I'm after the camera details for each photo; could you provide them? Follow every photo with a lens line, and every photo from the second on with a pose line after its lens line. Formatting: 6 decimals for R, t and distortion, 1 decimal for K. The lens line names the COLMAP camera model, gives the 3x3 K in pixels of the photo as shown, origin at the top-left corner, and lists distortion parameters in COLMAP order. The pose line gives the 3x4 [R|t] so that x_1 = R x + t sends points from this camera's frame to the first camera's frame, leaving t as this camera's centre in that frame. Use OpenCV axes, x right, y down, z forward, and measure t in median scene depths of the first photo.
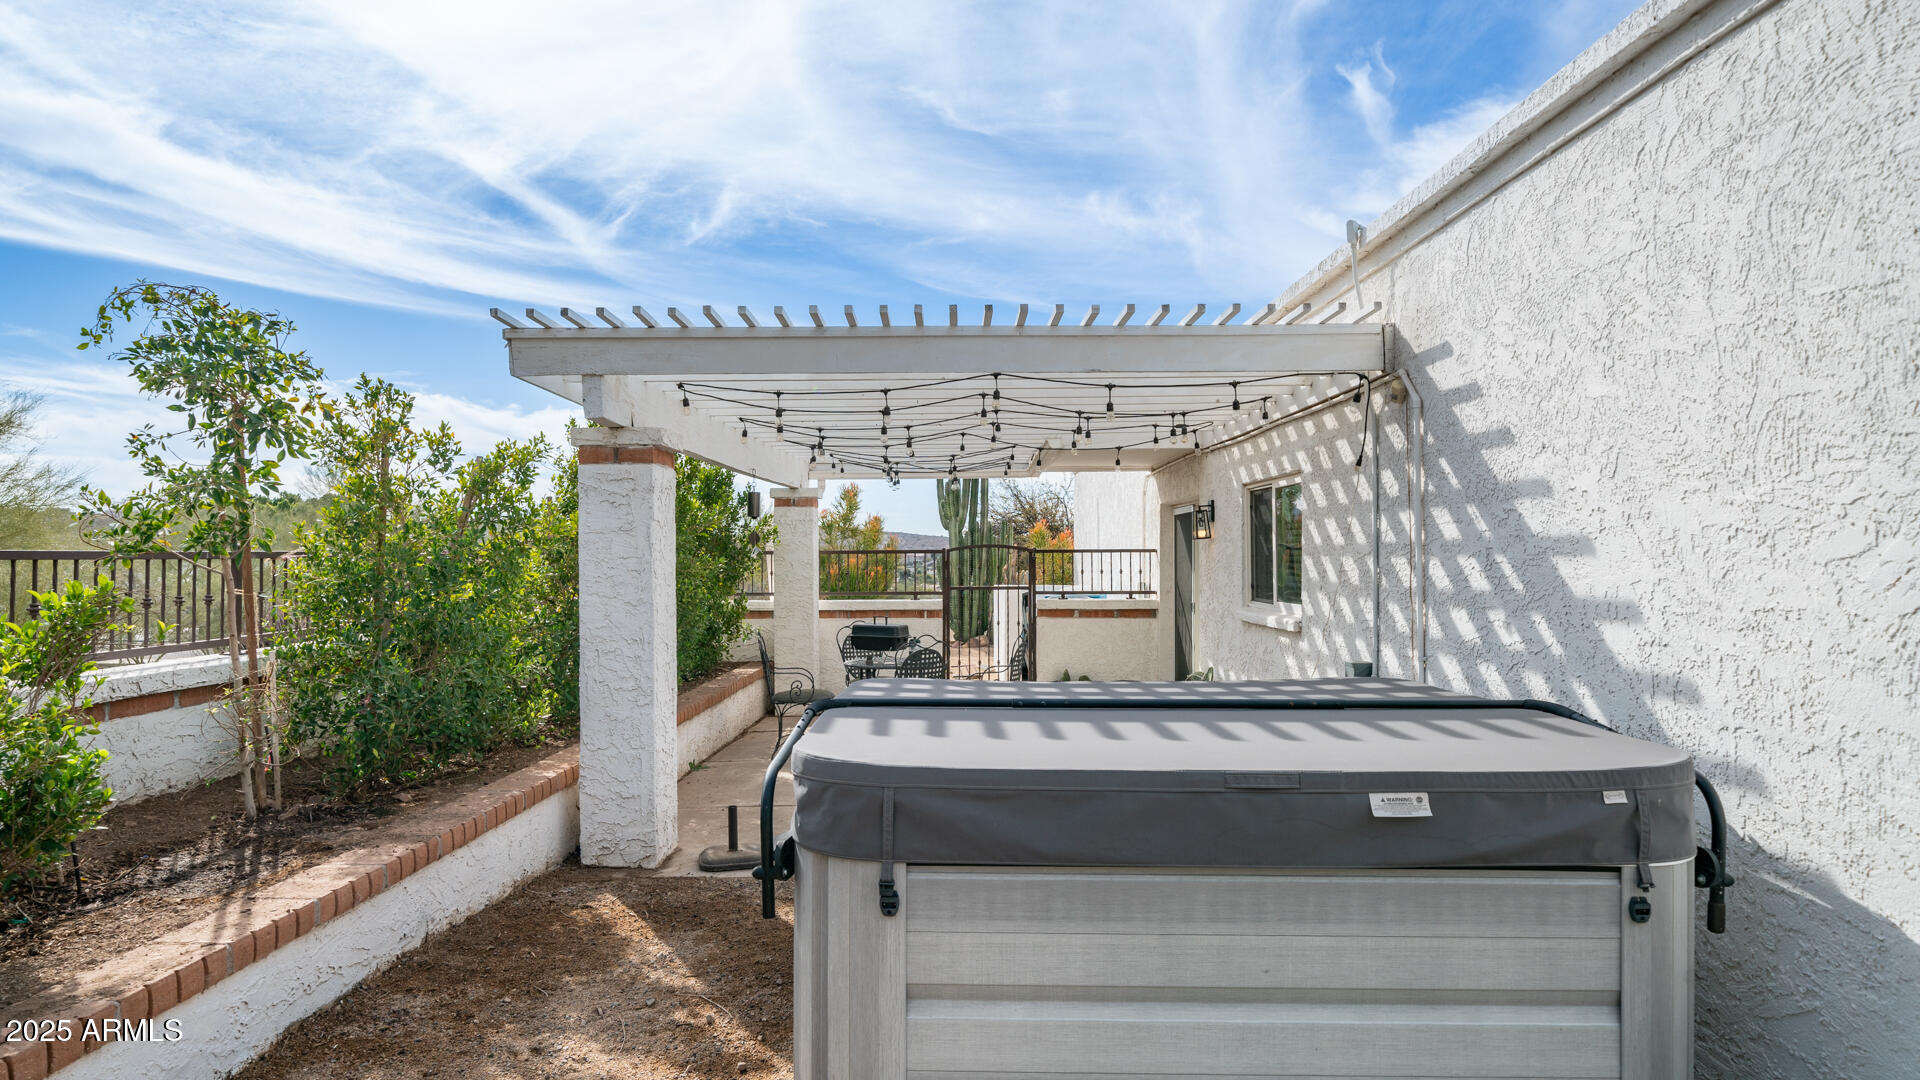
lens RADIAL K [[1463.5, 0, 960.0], [0, 1463.5, 540.0], [0, 0, 1]] dist [-0.004551, -0.000623]
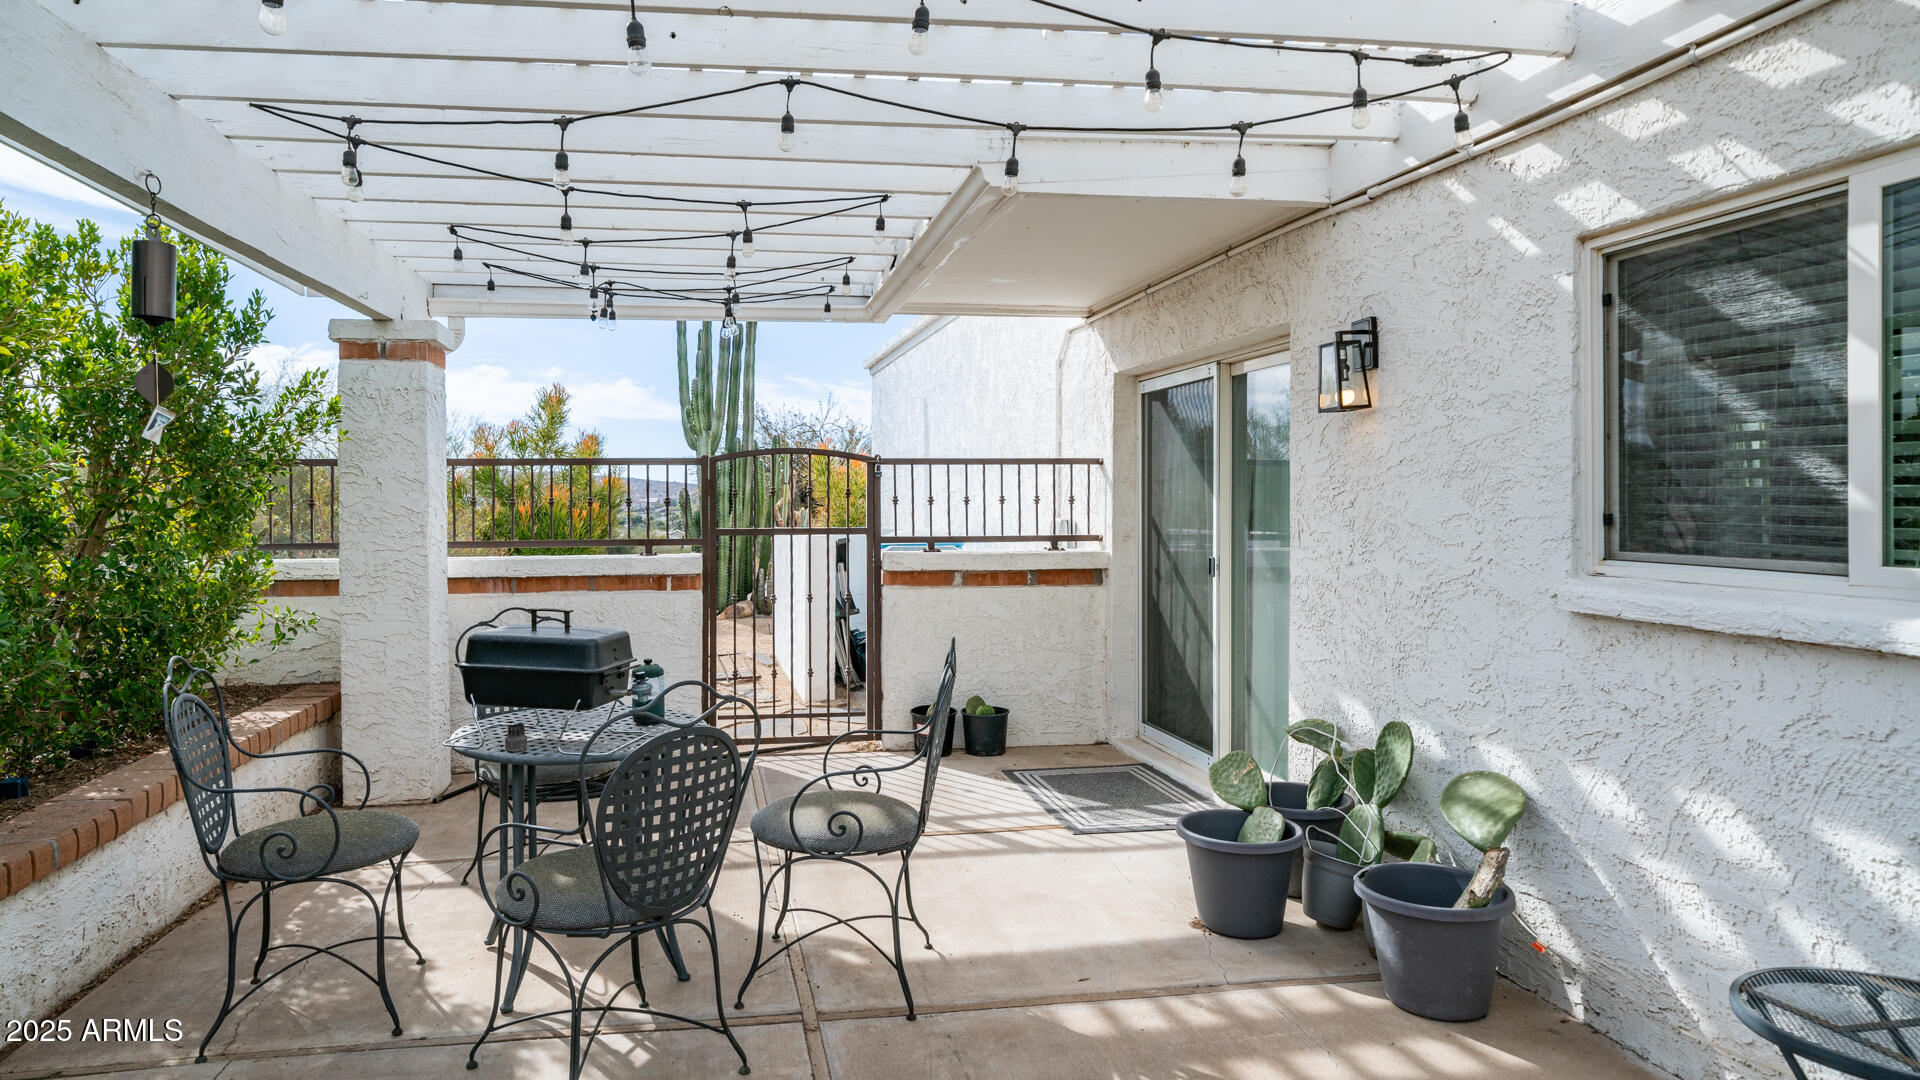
lens RADIAL K [[1463.5, 0, 960.0], [0, 1463.5, 540.0], [0, 0, 1]] dist [-0.004551, -0.000623]
pose [[0.983894, -0.004632, 0.178694, -0.014686], [-0.001961, 0.999324, 0.036701, 0.016631], [-0.178743, -0.036460, 0.983220, 0.475900]]
